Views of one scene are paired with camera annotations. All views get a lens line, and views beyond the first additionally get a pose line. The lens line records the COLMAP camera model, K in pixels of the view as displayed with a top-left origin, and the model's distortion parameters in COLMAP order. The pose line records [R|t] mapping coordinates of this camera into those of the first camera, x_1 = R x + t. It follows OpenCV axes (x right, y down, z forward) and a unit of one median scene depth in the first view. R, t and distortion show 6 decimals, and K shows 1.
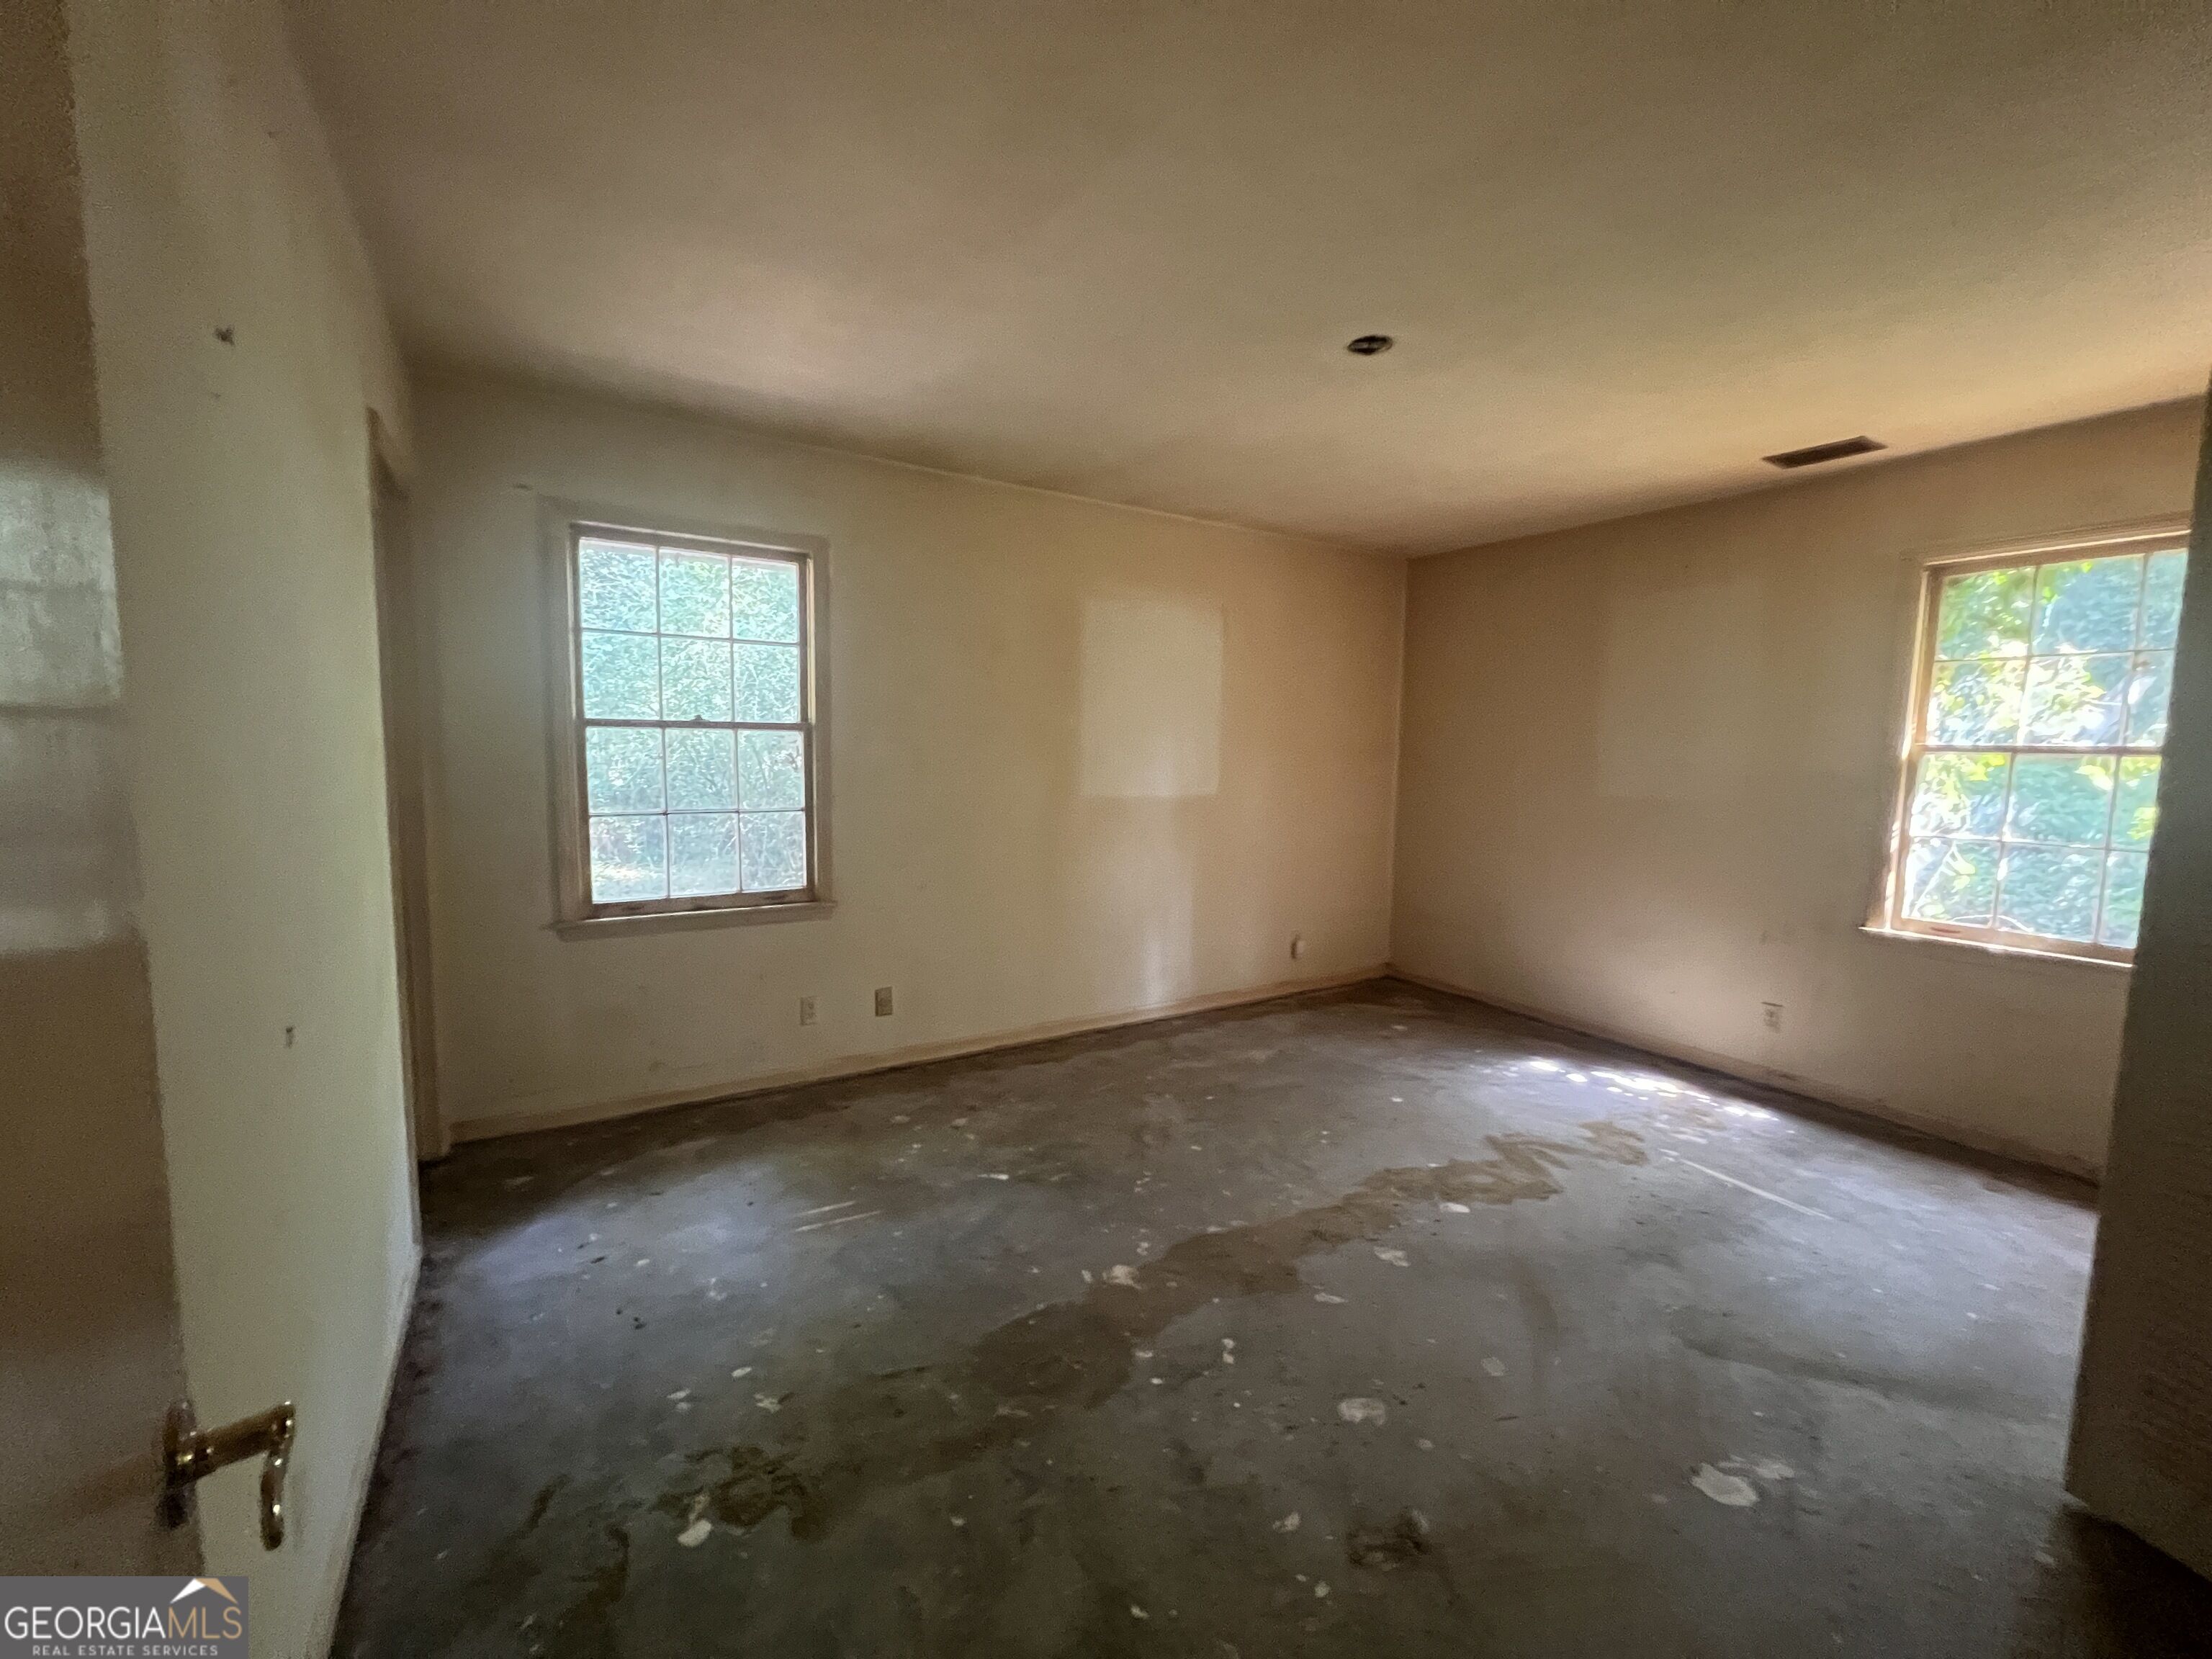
lens RADIAL K [[882.9, 0, 1125.8], [0, 882.9, 822.3], [0, 0, 1]] dist [-0.003668, 0.001285]
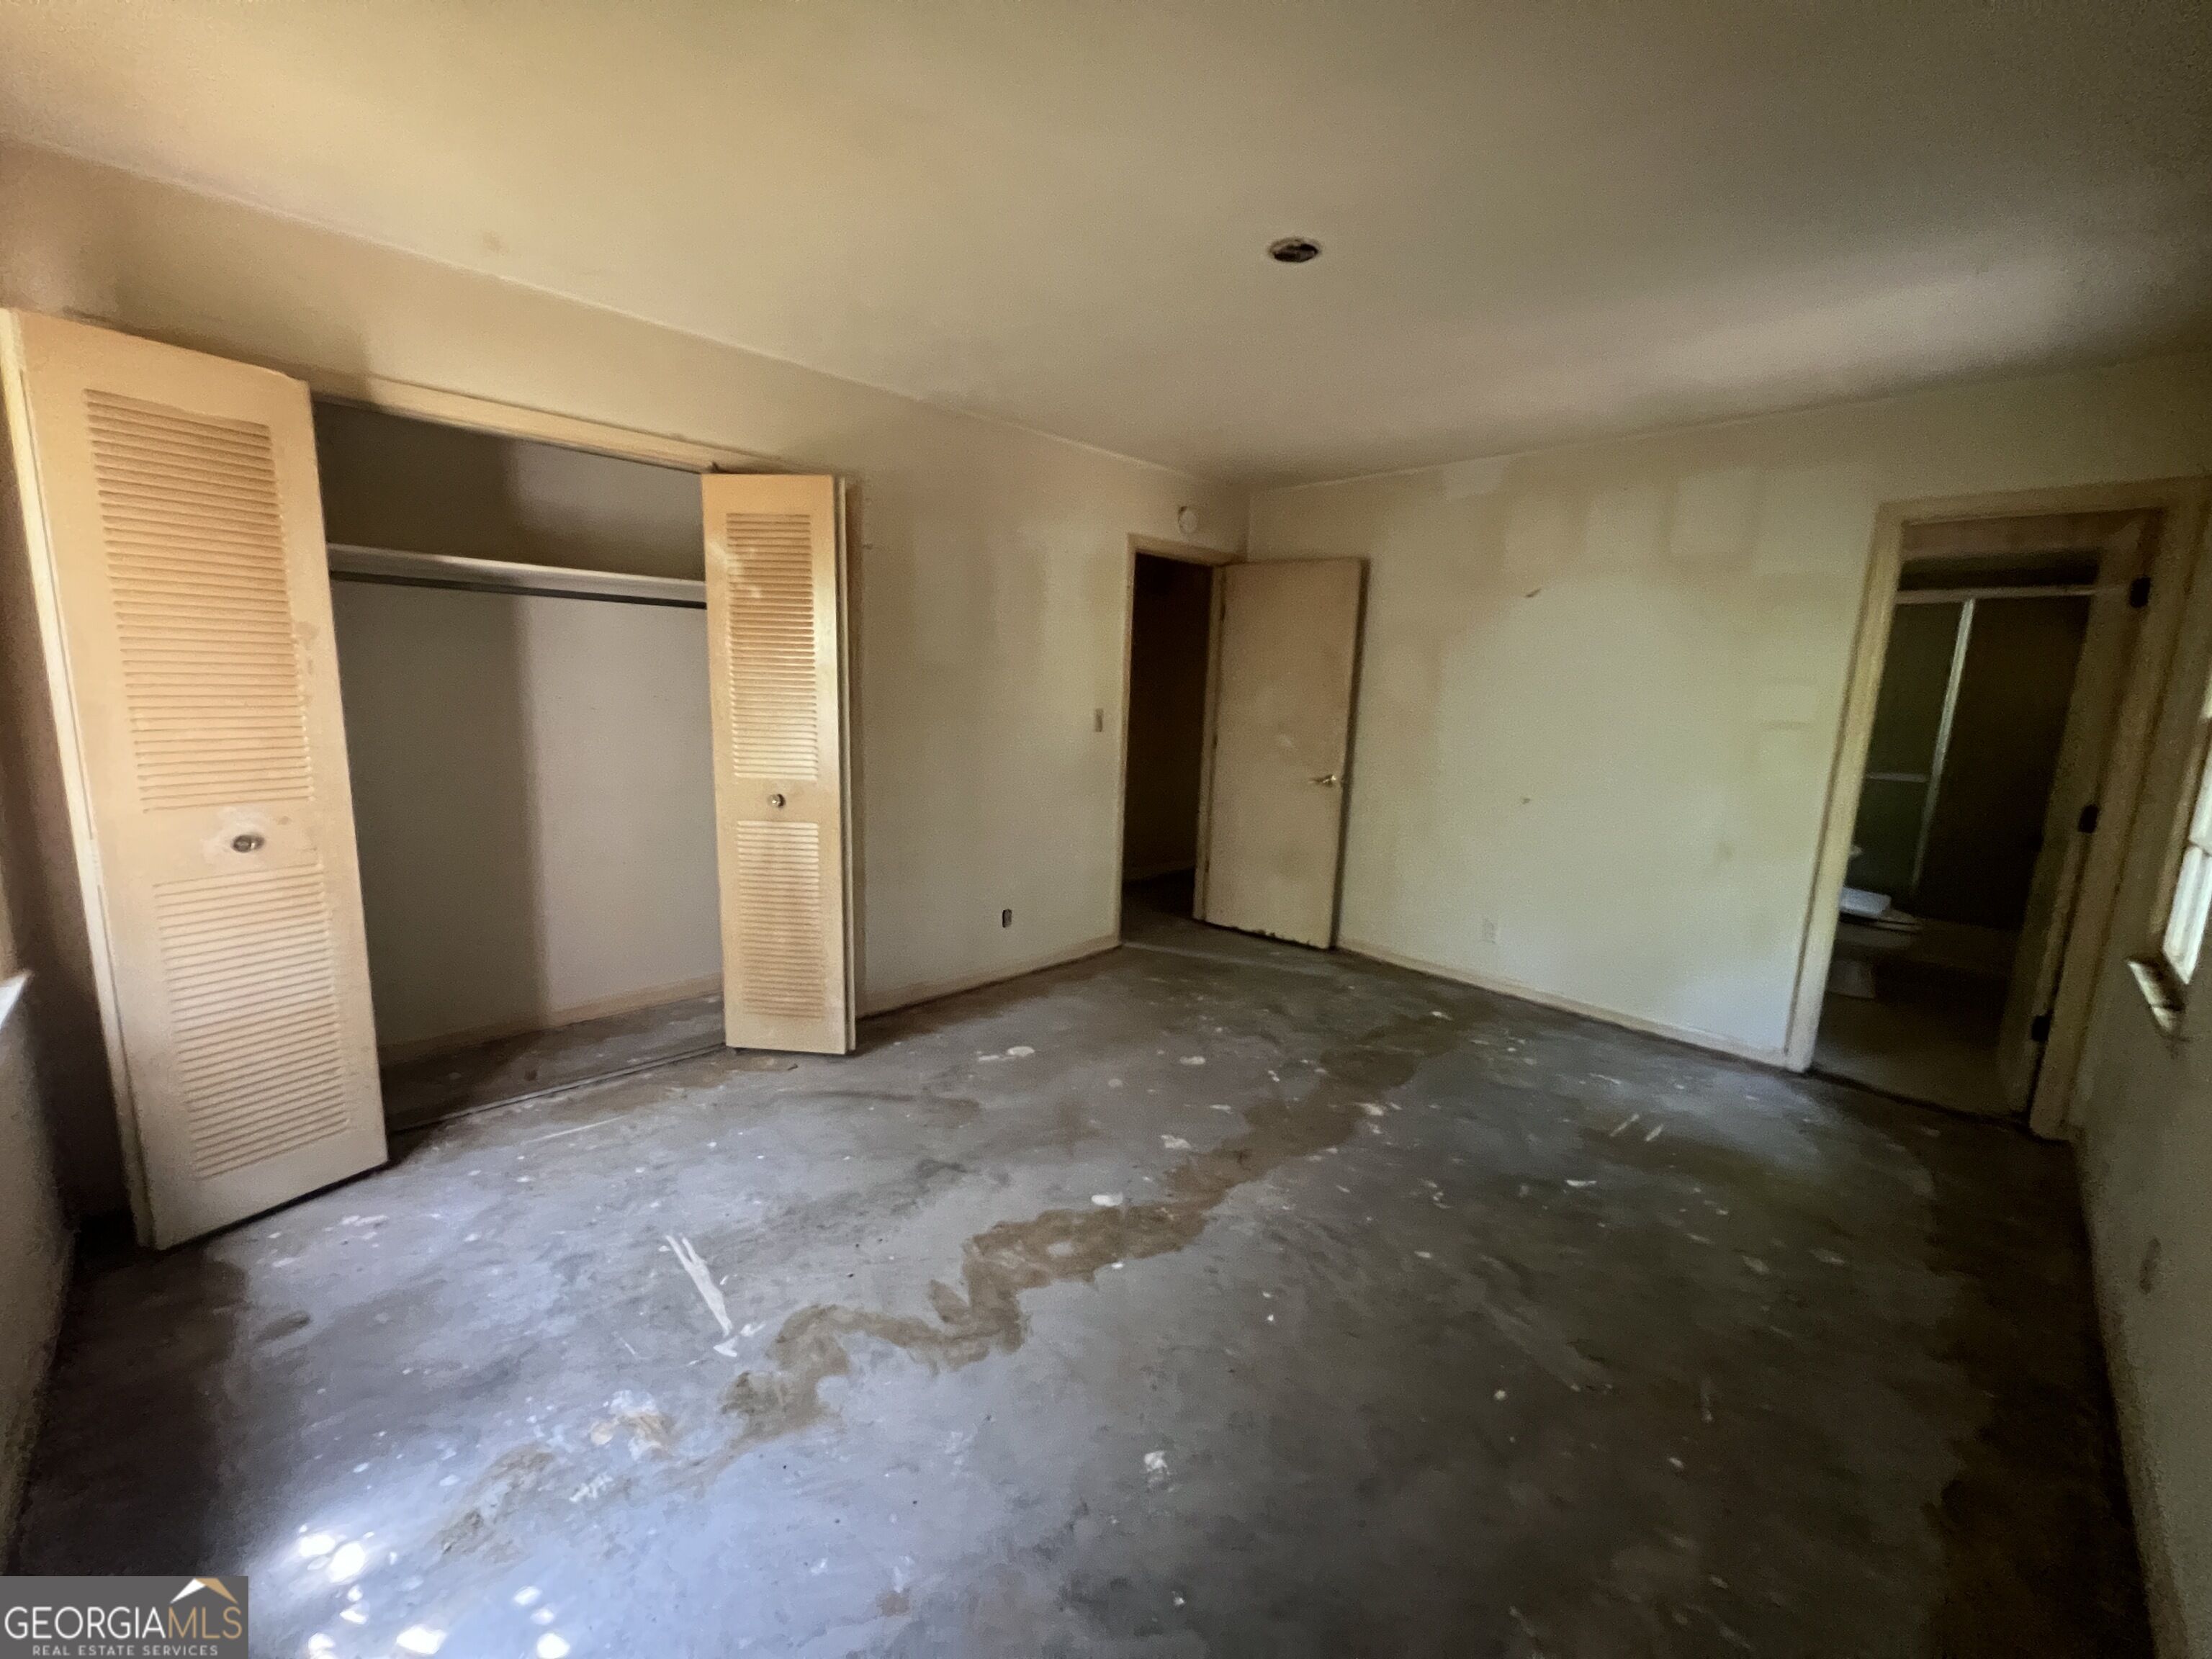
lens RADIAL K [[882.9, 0, 1107.4], [0, 882.9, 827.1], [0, 0, 1]] dist [-0.003668, 0.001285]
pose [[-0.978240, -0.022035, -0.206301, 0.525140], [-0.073218, 0.967032, 0.243901, -0.149235], [0.194126, 0.253699, -0.947603, 1.629112]]
